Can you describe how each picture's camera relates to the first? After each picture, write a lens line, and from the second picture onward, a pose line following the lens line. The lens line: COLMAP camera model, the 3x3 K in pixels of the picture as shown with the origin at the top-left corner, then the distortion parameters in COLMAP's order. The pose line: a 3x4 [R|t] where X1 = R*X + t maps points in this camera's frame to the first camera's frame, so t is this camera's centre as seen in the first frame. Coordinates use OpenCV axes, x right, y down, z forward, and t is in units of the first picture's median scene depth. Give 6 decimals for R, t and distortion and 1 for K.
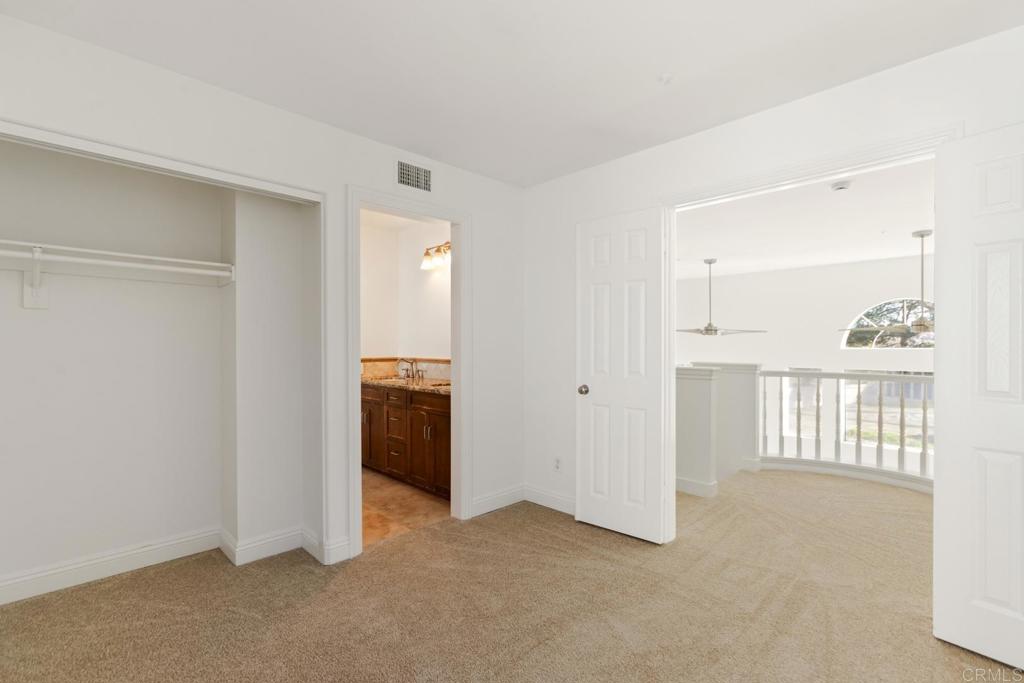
lens RADIAL K [[467.3, 0, 516.1], [0, 467.3, 344.1], [0, 0, 1]] dist [-0.005100, 0.000220]
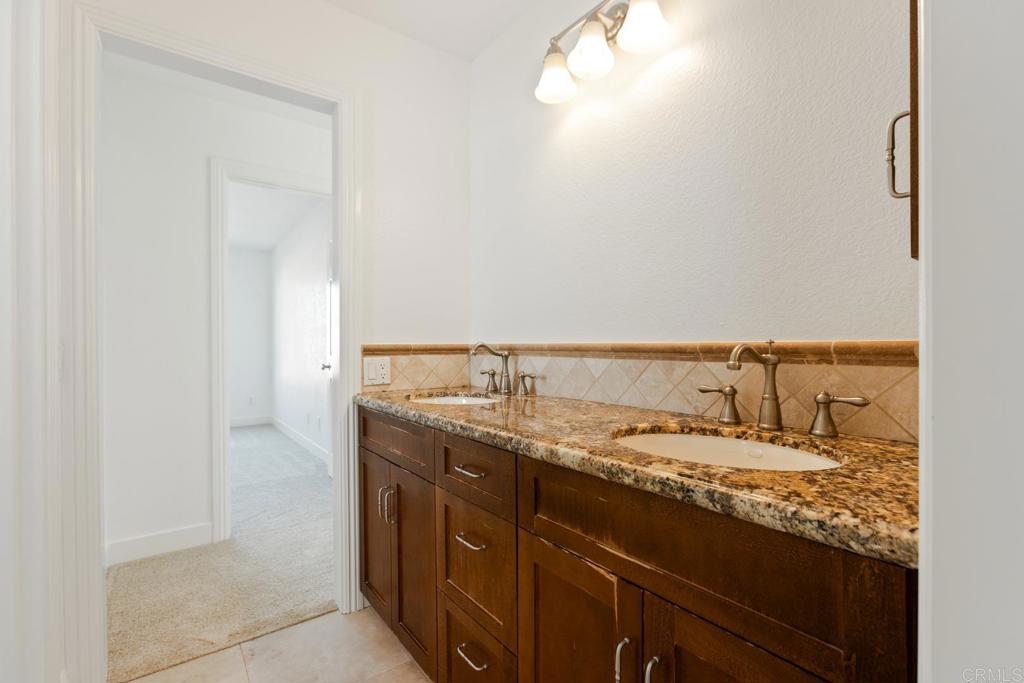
lens RADIAL K [[467.3, 0, 516.3], [0, 467.3, 344.1], [0, 0, 1]] dist [-0.005100, 0.000220]
pose [[0.992643, -0.002998, -0.121044, -0.167311], [0.002909, 0.999995, -0.000913, 0.030296], [0.121046, 0.000554, 0.992647, 0.609934]]
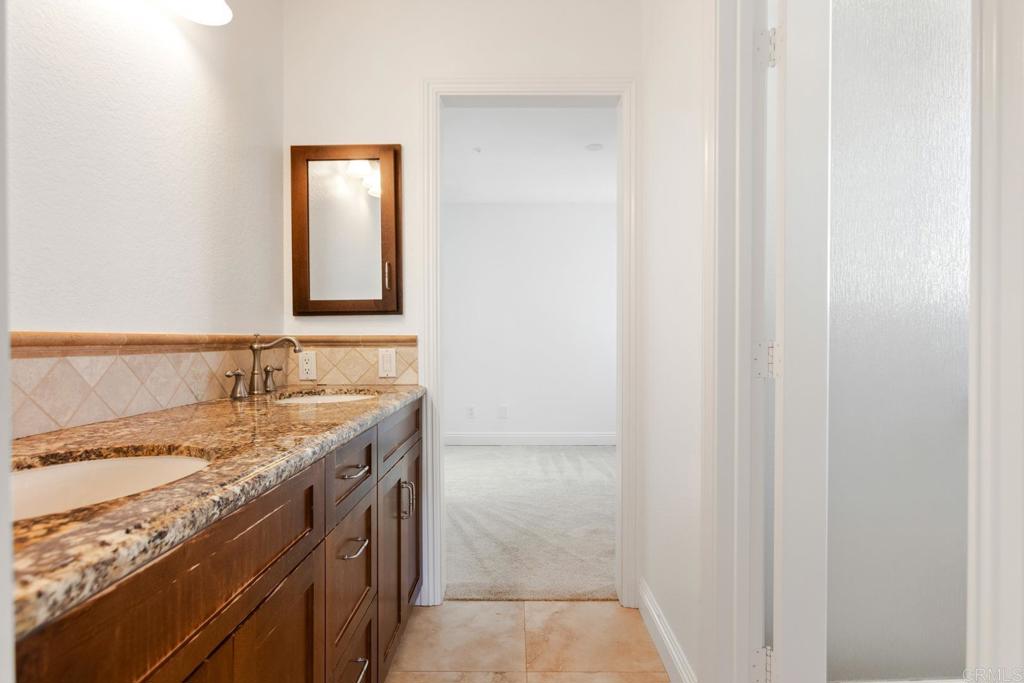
lens RADIAL K [[548.0, 0, 513.9], [0, 548.0, 342.8], [0, 0, 1]] dist [-0.000143, 0.000014]
pose [[-0.708477, -0.004933, 0.705717, -0.472943], [-0.000931, 0.999981, 0.006055, 0.032460], [-0.705733, 0.003633, -0.708468, 0.993657]]
